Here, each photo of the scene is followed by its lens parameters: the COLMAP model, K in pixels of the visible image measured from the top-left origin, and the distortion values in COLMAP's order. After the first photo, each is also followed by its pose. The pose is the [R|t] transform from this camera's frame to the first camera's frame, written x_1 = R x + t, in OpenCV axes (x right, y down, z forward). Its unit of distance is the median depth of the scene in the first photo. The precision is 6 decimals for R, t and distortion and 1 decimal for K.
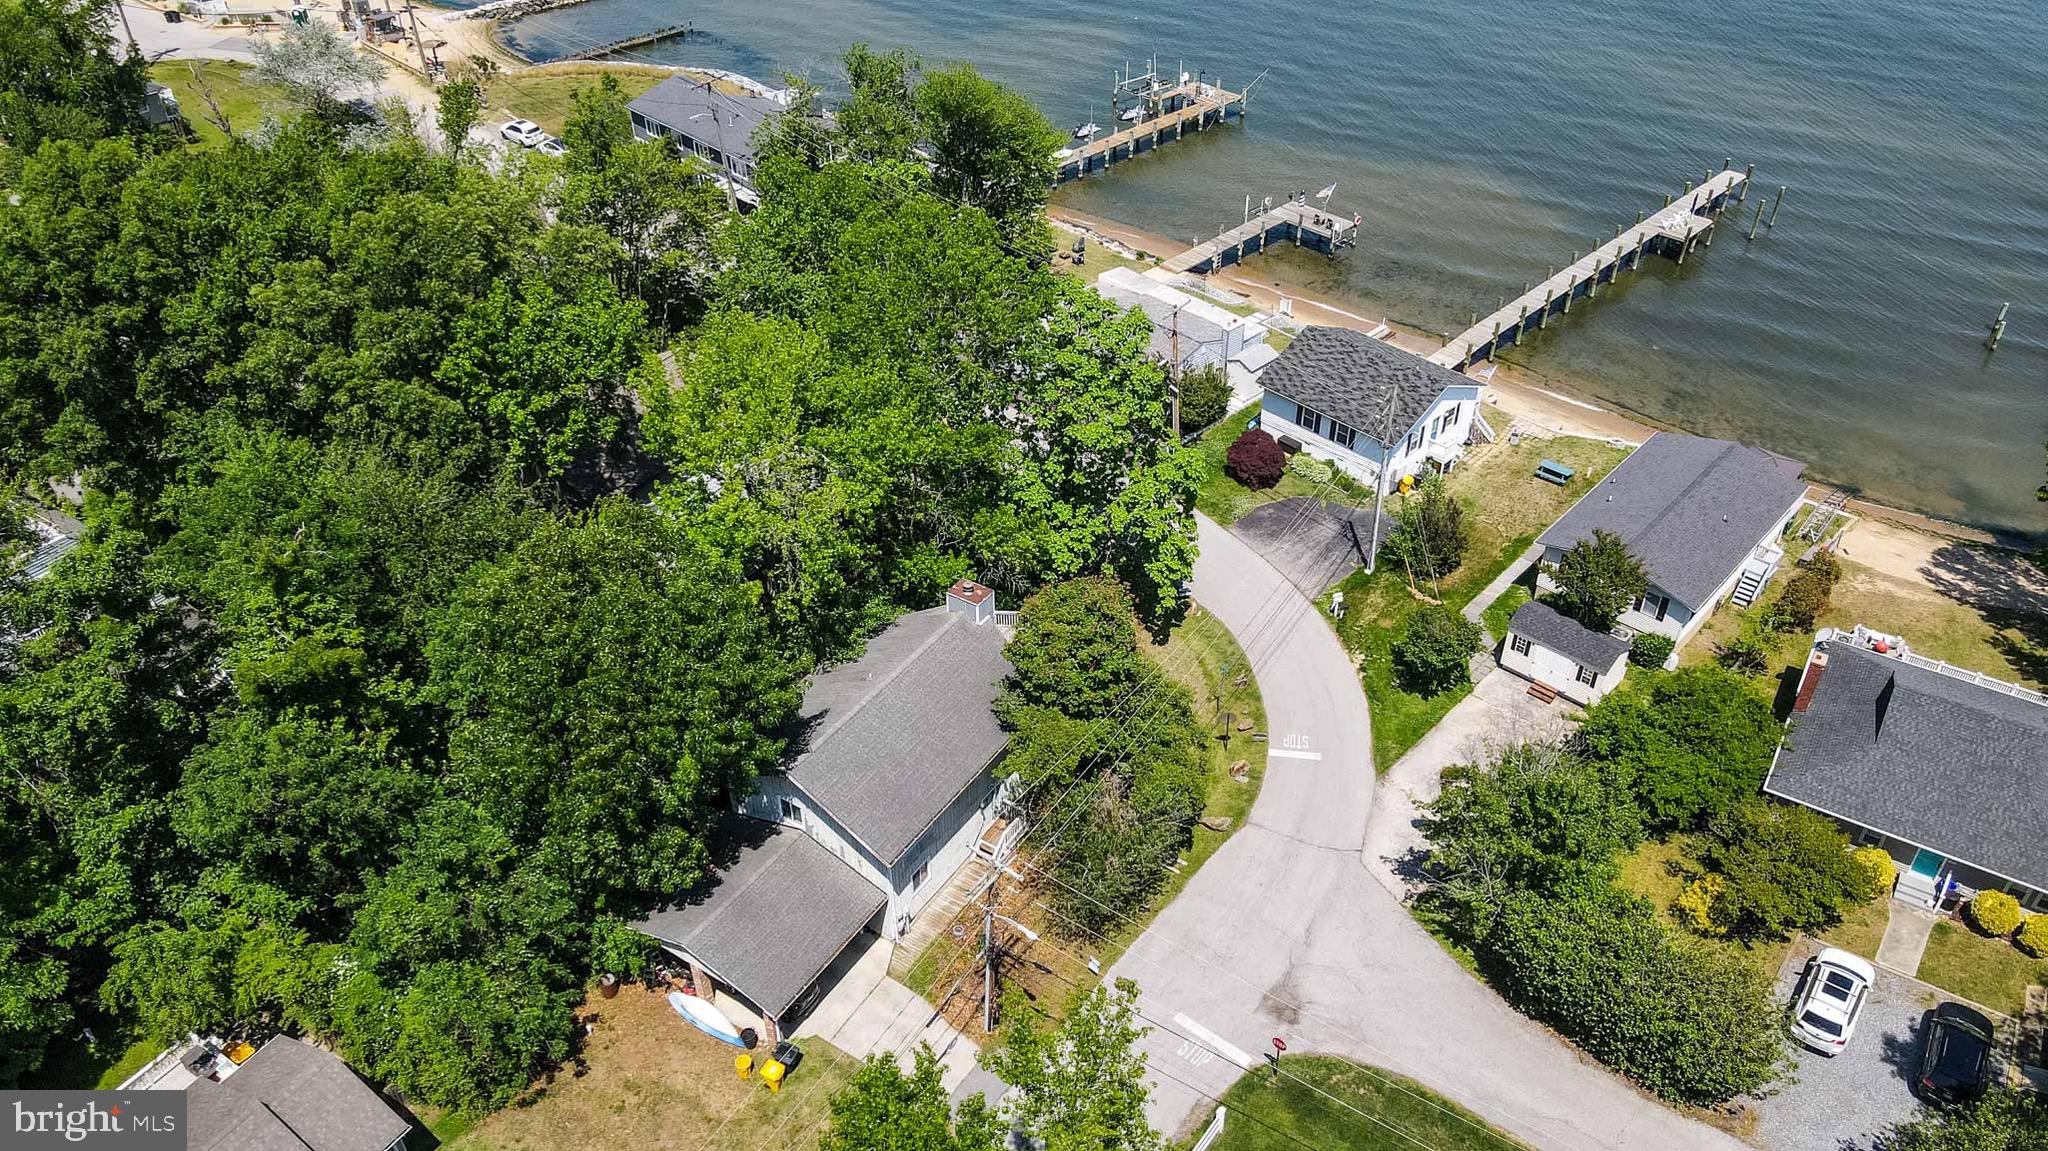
lens RADIAL K [[1507.5, 0, 1039.9], [0, 1507.5, 582.6], [0, 0, 1]] dist [0.002177, 0.031540]
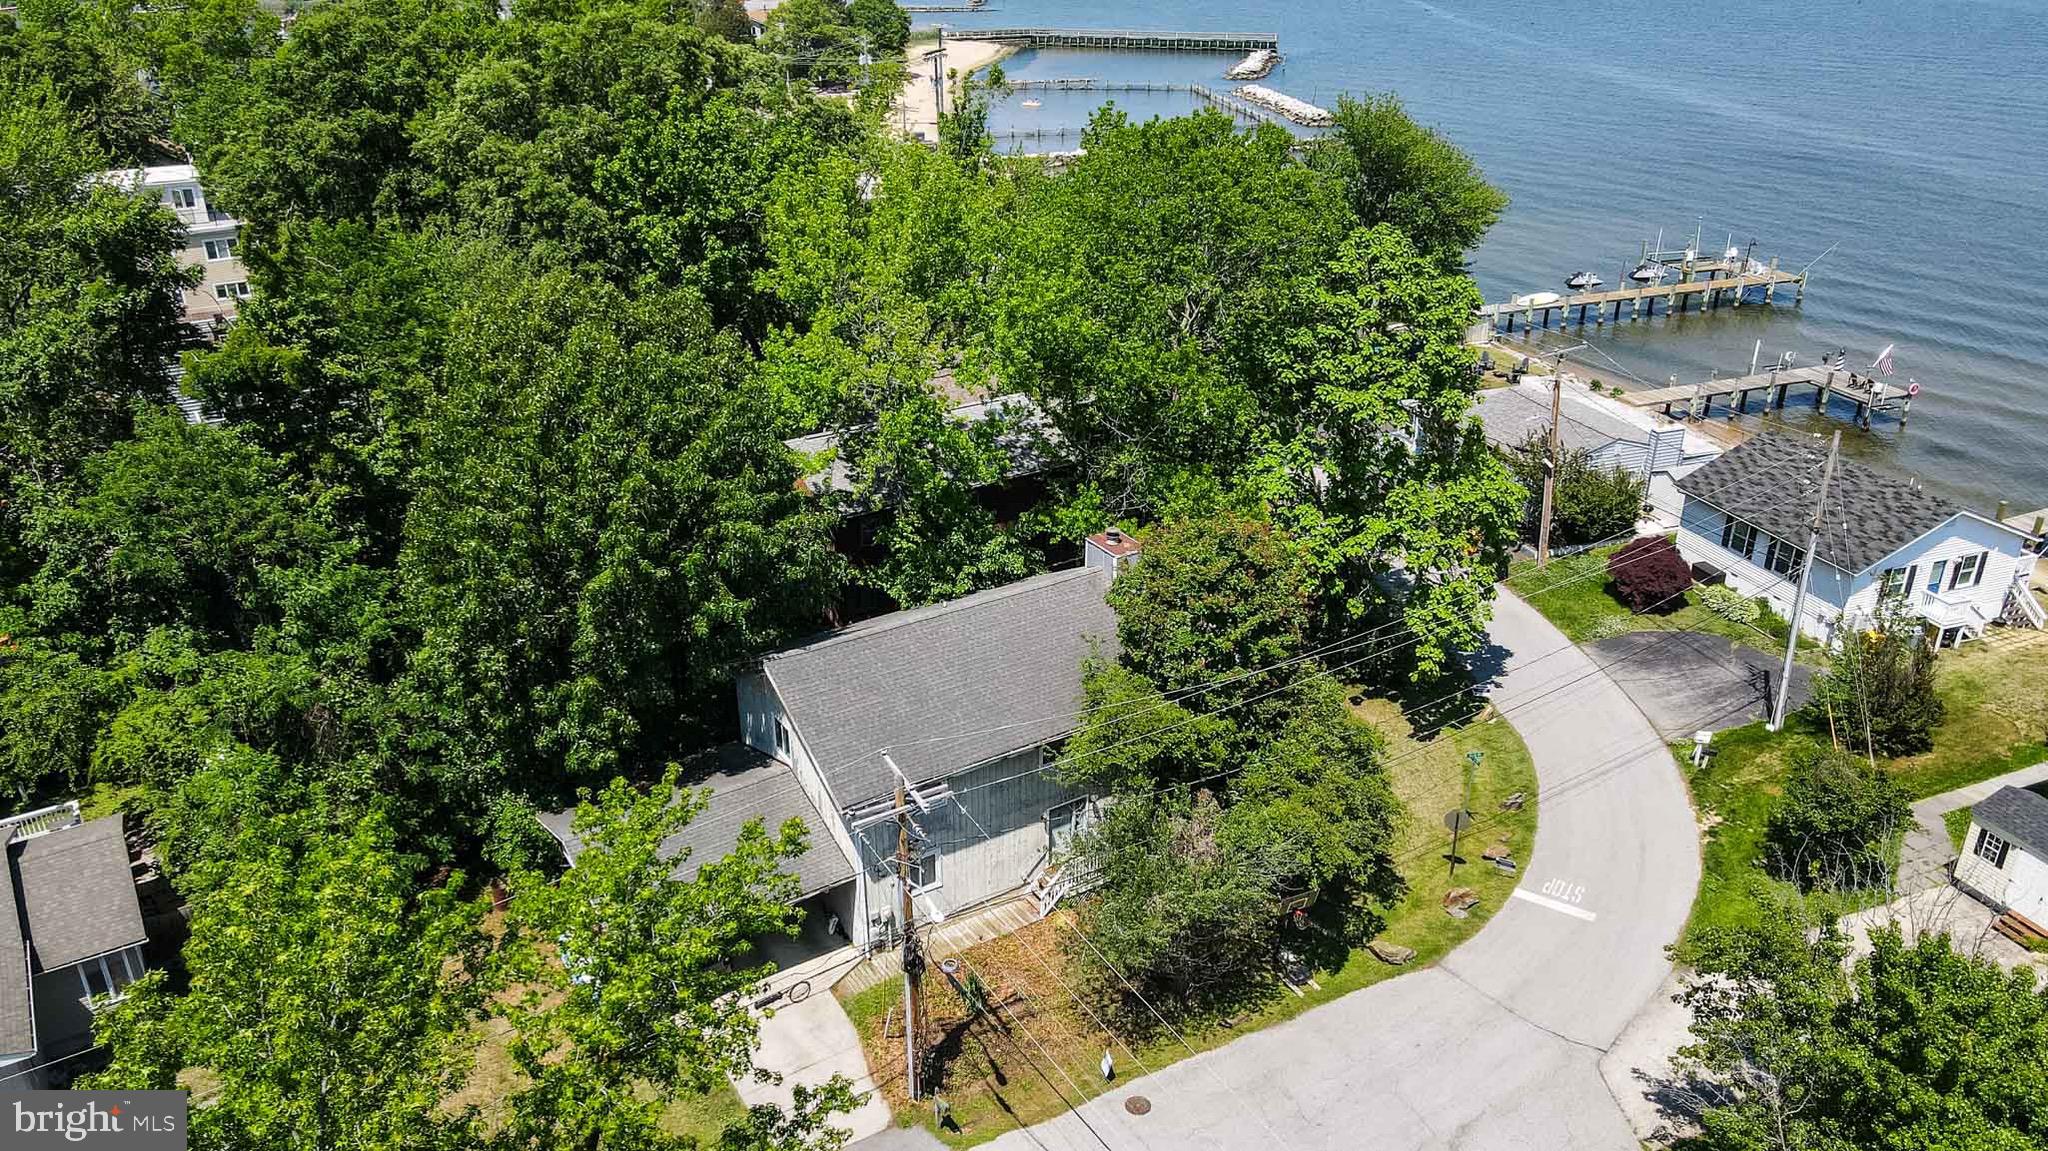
lens RADIAL K [[1507.5, 0, 1037.9], [0, 1507.5, 578.3], [0, 0, 1]] dist [0.002177, 0.031540]
pose [[0.909305, 0.177171, -0.376529, 0.181889], [-0.251693, 0.954724, -0.158596, 0.135482], [0.331383, 0.238982, 0.912728, 0.281754]]
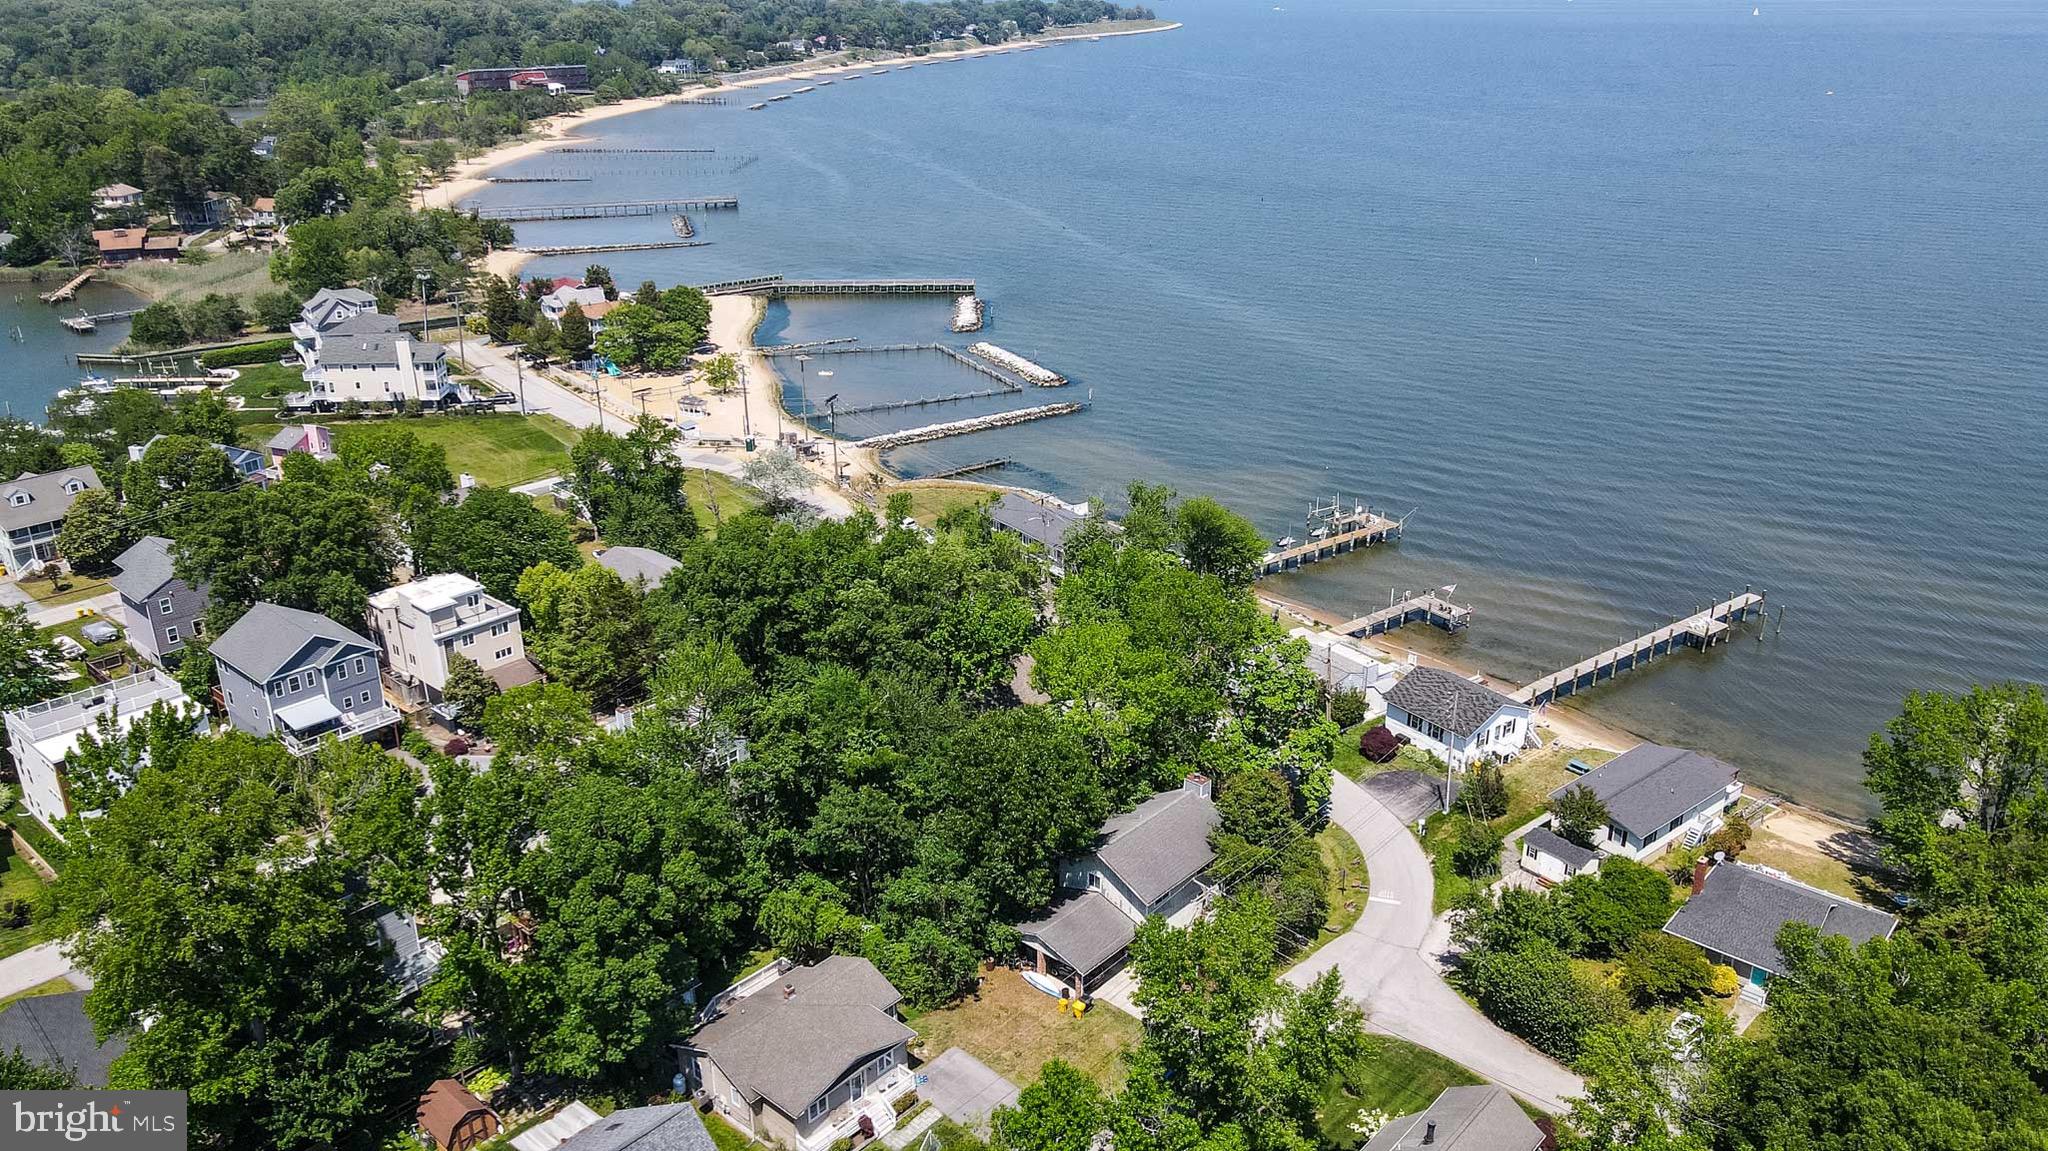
lens RADIAL K [[1507.5, 0, 1037.3], [0, 1507.5, 588.5], [0, 0, 1]] dist [0.002177, 0.031540]
pose [[0.988334, 0.056274, -0.141524, 0.005556], [-0.090912, 0.963510, -0.251760, 0.230227], [0.122192, 0.261689, 0.957386, -0.715061]]
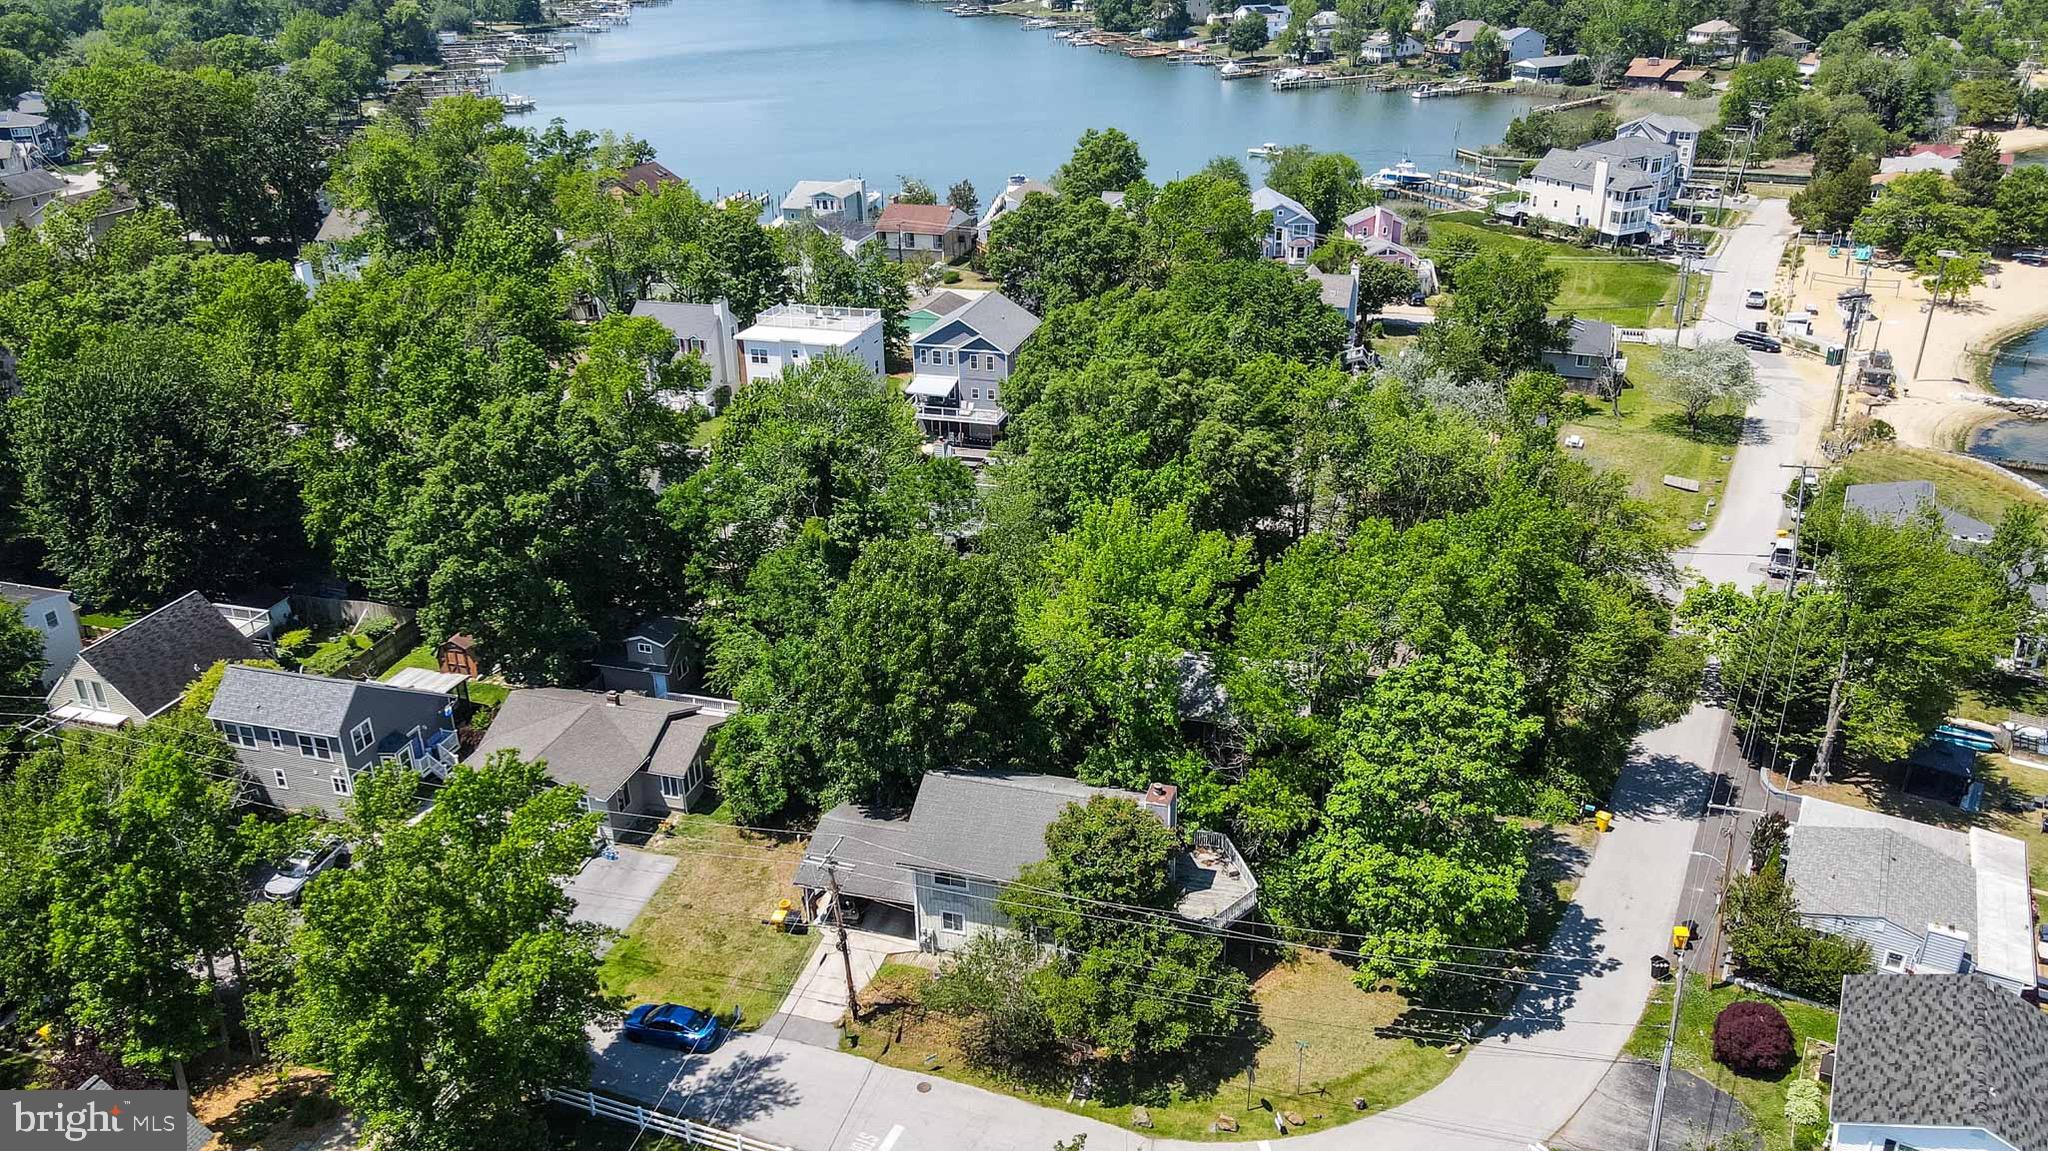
lens RADIAL K [[1507.5, 0, 1036.9], [0, 1507.5, 572.9], [0, 0, 1]] dist [0.002177, 0.031540]
pose [[0.282907, 0.394801, -0.874126, 0.766554], [-0.570034, 0.802152, 0.177804, -0.248081], [0.771379, 0.447979, 0.451984, 0.309042]]
